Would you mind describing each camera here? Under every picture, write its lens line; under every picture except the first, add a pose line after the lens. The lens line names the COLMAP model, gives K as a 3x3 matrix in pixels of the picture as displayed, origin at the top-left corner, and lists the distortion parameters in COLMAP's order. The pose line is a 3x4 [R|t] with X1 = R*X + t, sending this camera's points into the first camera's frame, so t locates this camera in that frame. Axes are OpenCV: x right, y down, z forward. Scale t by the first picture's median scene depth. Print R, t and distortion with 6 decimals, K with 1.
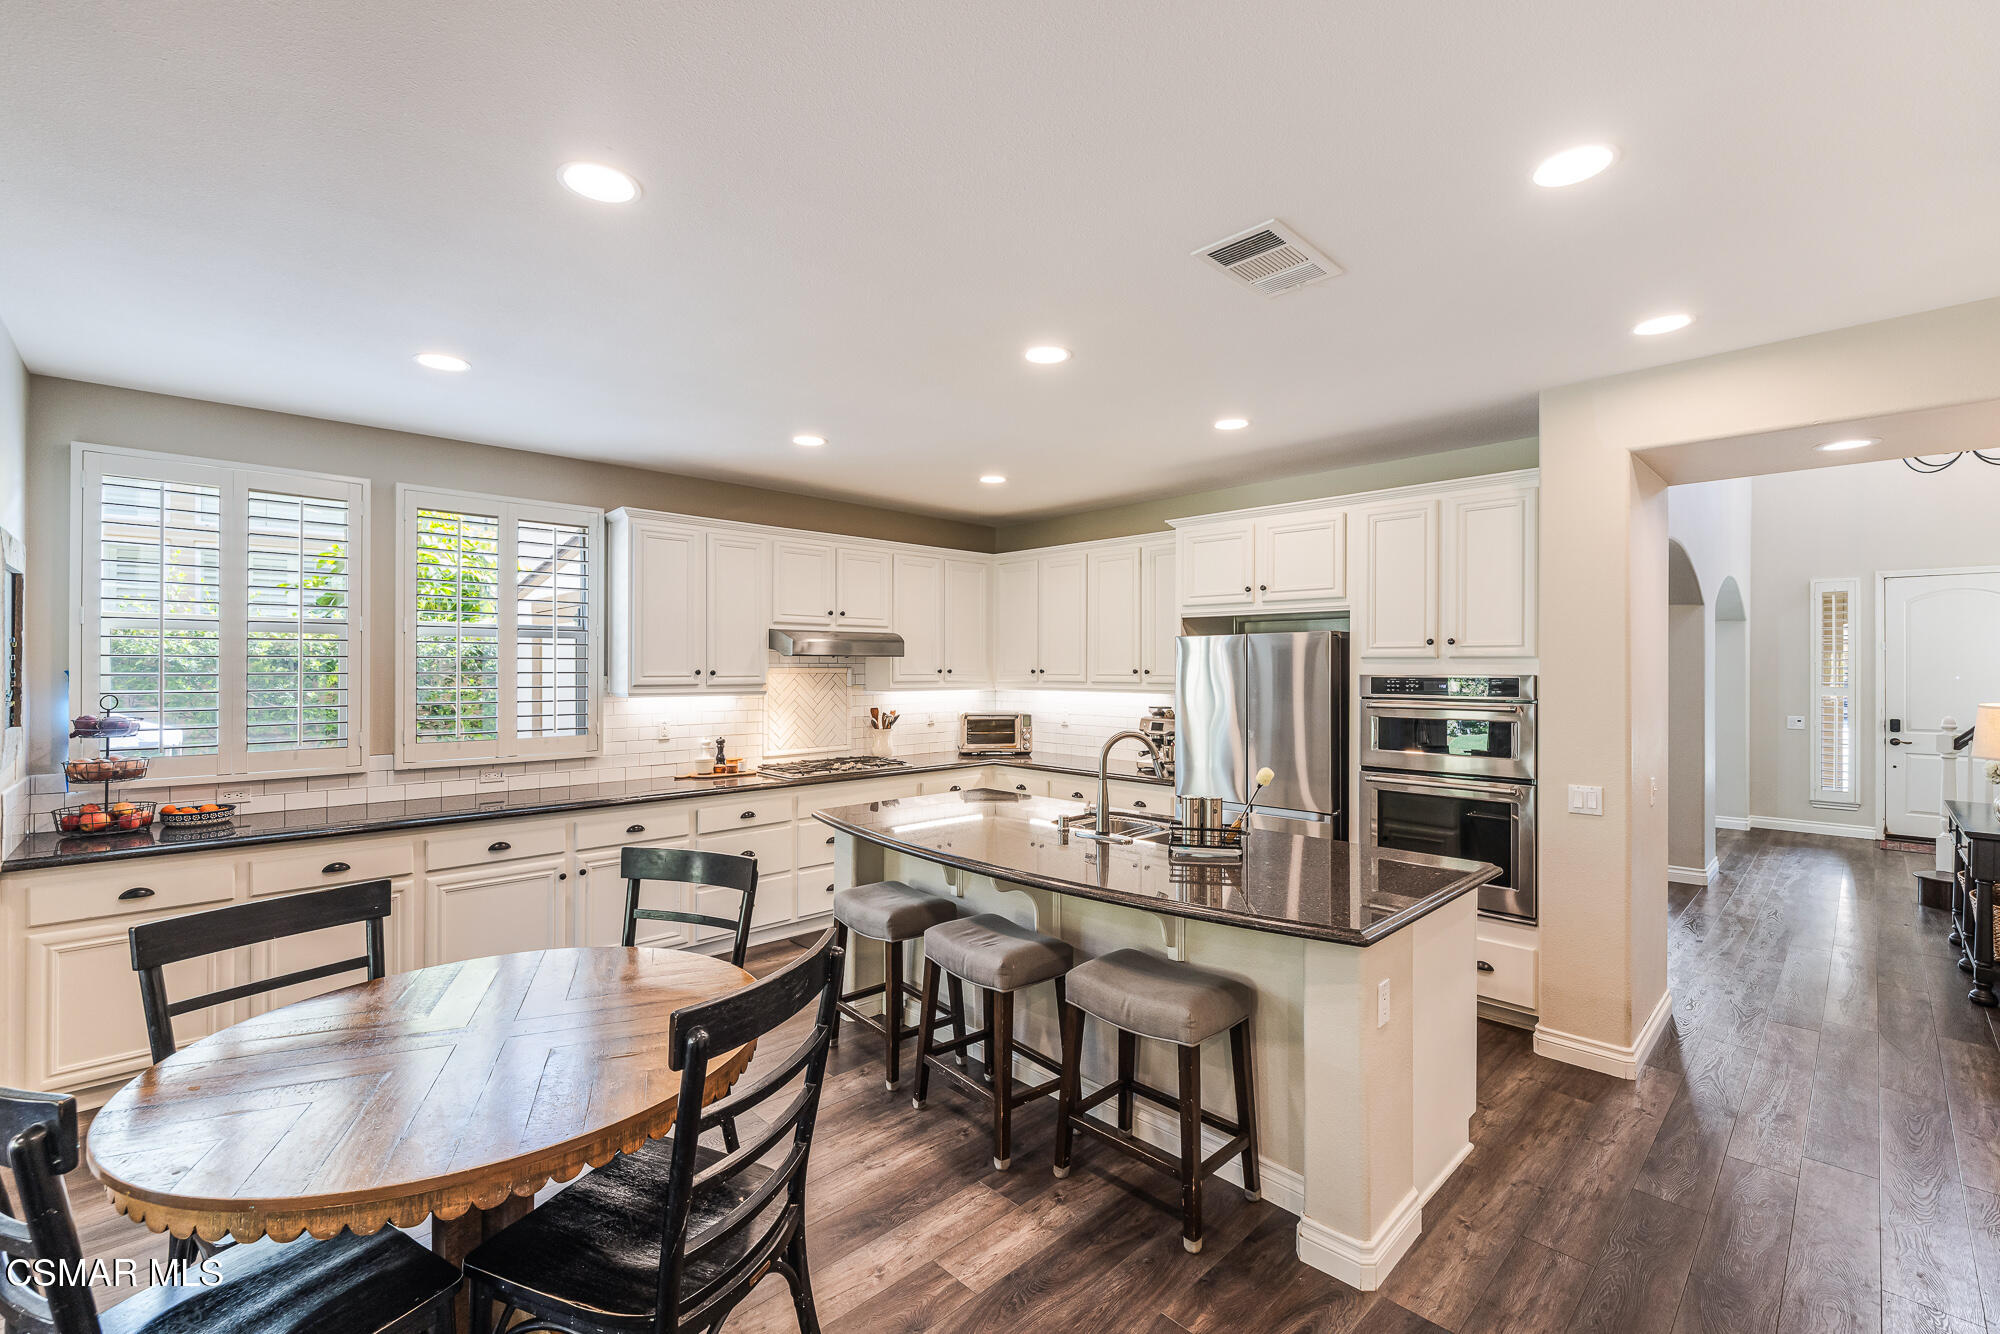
lens RADIAL K [[854.7, 0, 1000.0], [0, 854.7, 667.0], [0, 0, 1]] dist [-0.016253, -0.000139]
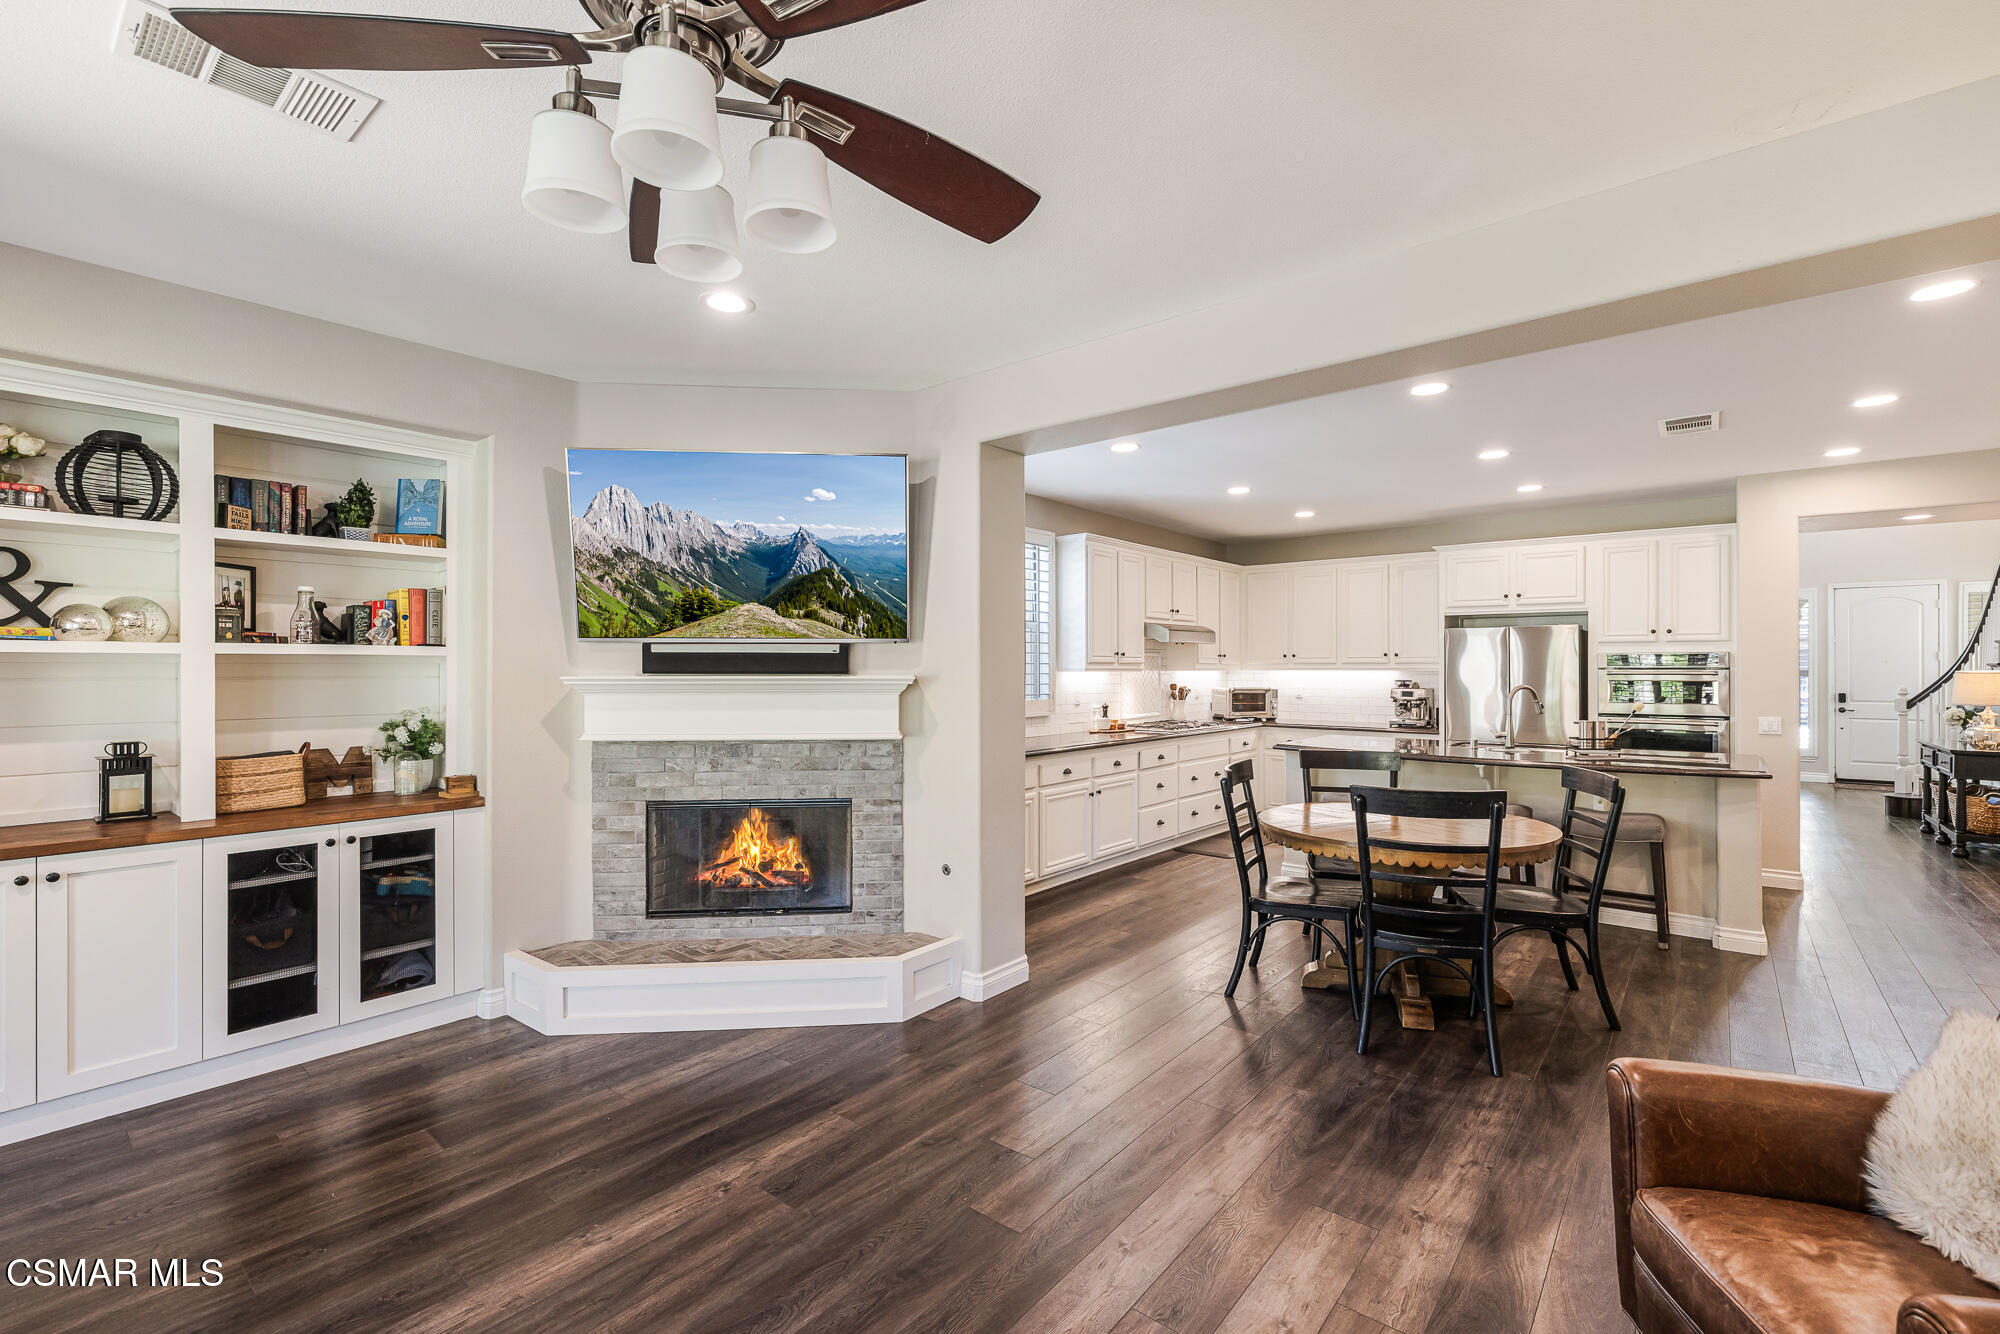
lens RADIAL K [[854.7, 0, 1000.0], [0, 854.7, 667.0], [0, 0, 1]] dist [-0.016253, -0.000139]
pose [[0.994577, -0.001257, 0.104000, -0.673100], [0.001253, 0.999999, 0.000098, 0.027350], [-0.104000, 0.000033, 0.994577, -0.333040]]
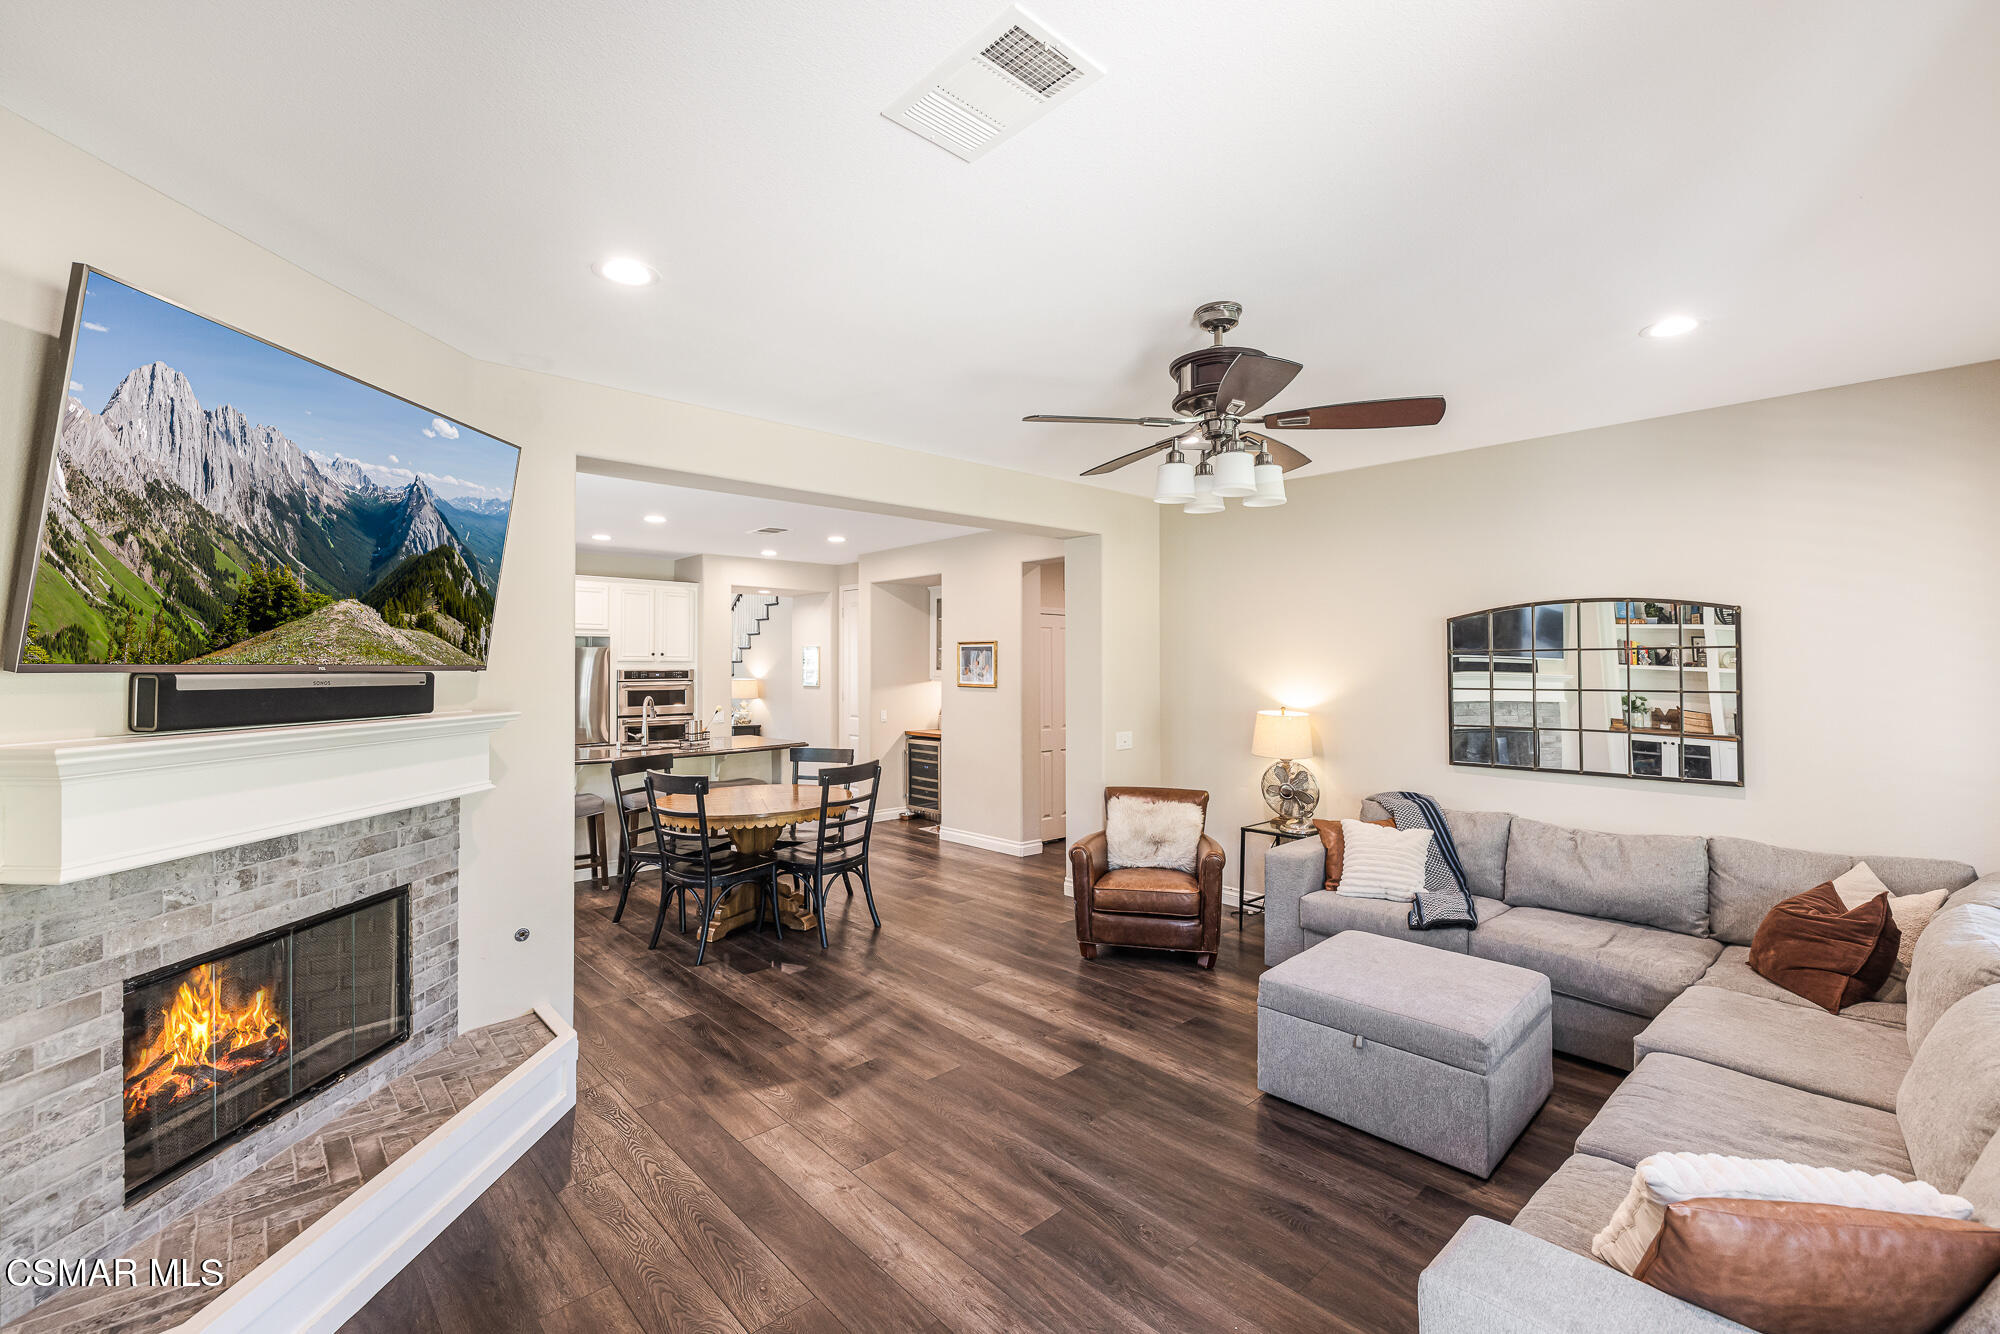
lens RADIAL K [[854.6, 0, 1000.0], [0, 854.6, 667.0], [0, 0, 1]] dist [0.003400, 0.000015]
pose [[0.029993, 0.000326, 0.999550, -1.295740], [0.000238, 1.000000, -0.000334, 0.002613], [-0.999550, 0.000248, 0.029993, 0.045894]]
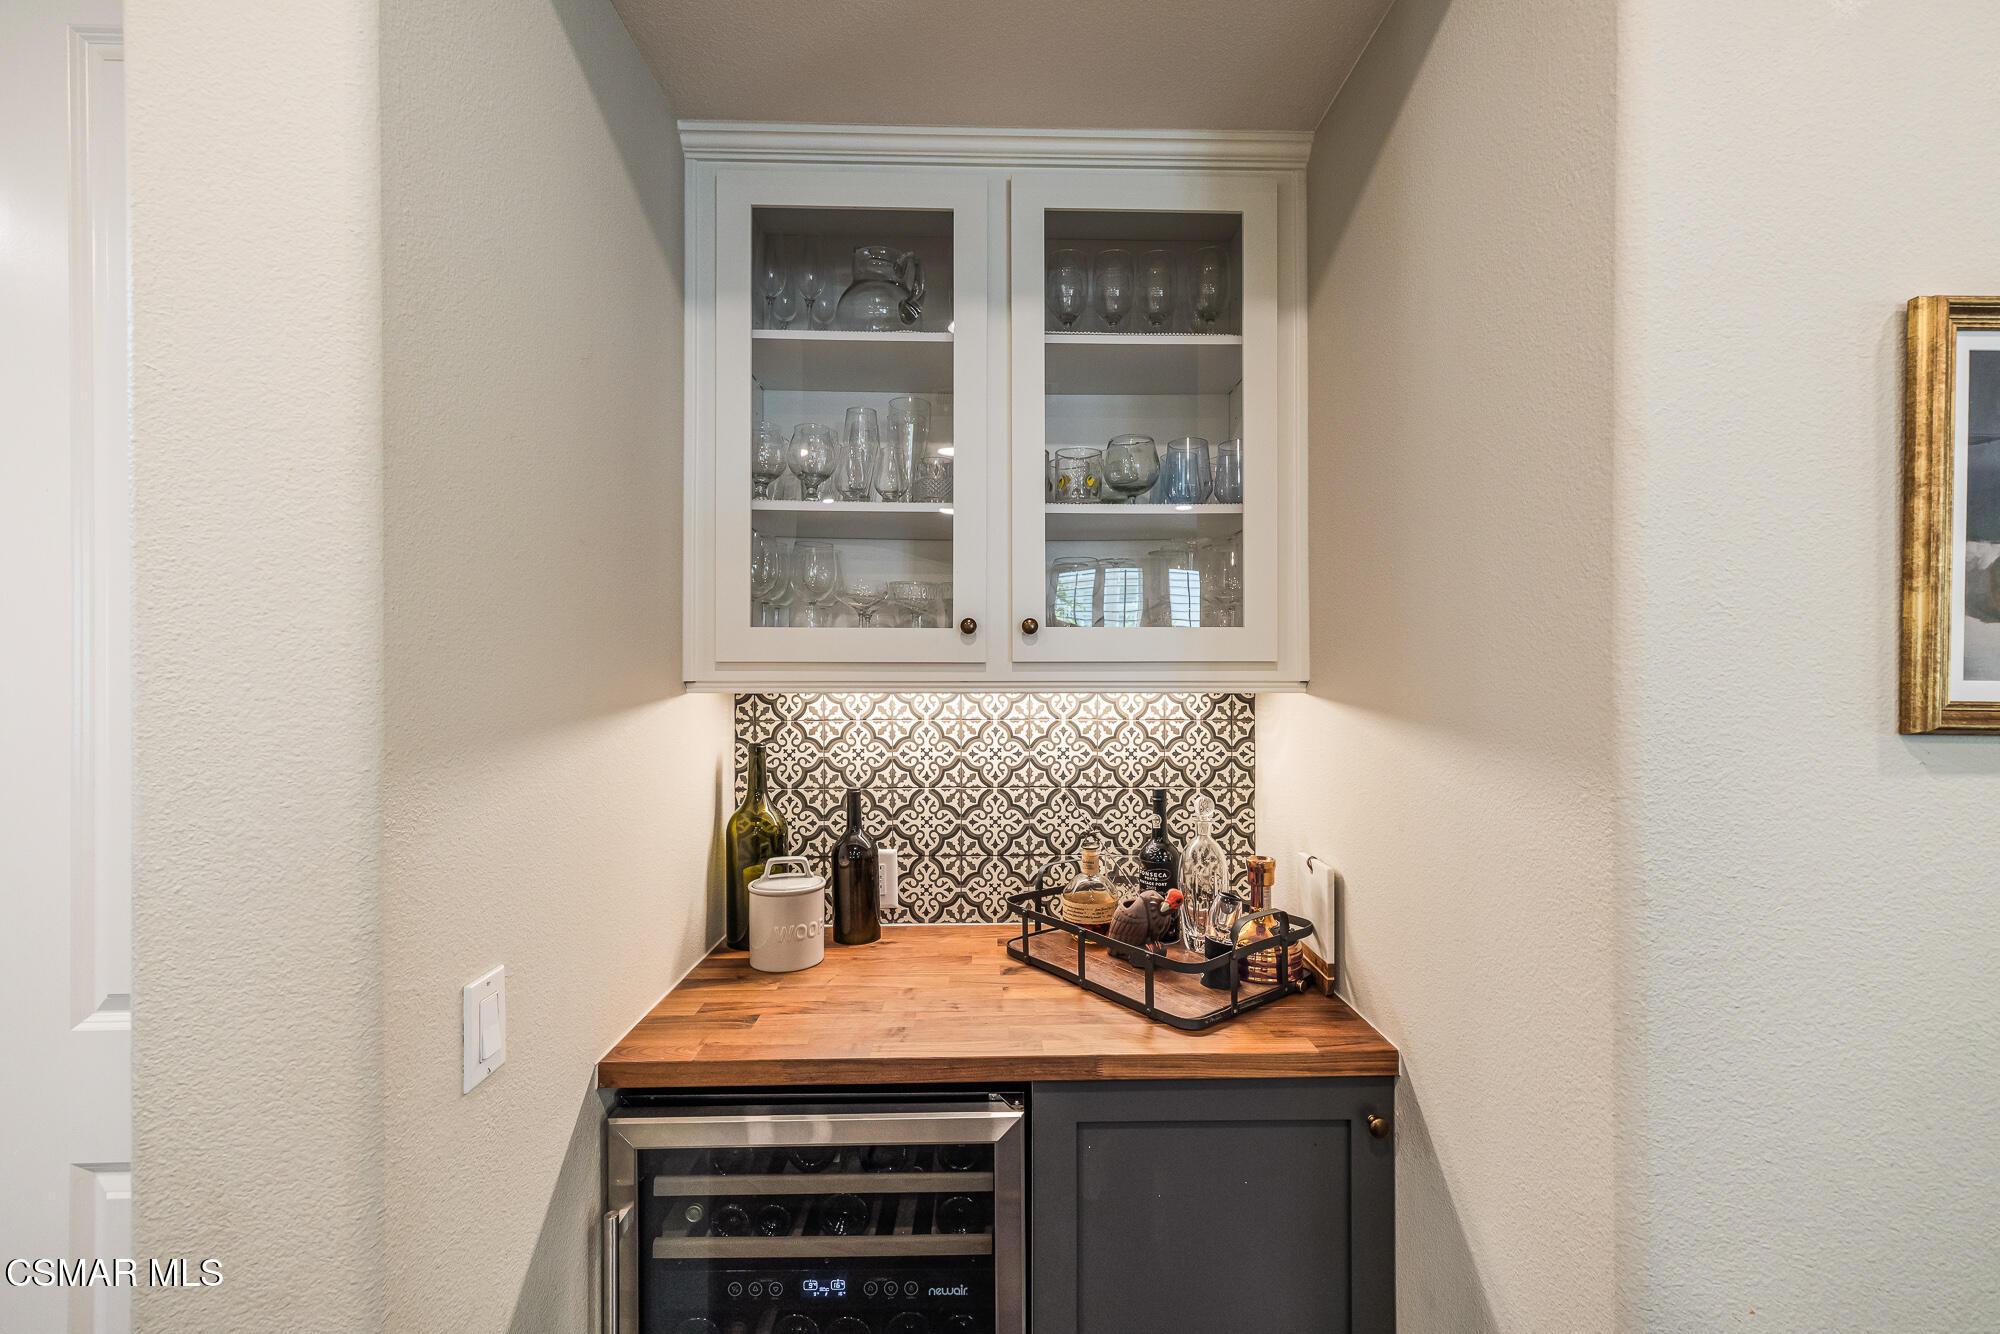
lens RADIAL K [[825.8, 0, 1010.9], [0, 825.8, 676.1], [0, 0, 1]] dist [0.000922, 0.000086]
pose [[-0.735780, -0.001061, 0.677220, 0.269179], [-0.000038, 0.999999, 0.001525, 0.026941], [-0.677221, 0.001096, -0.735779, 0.397197]]
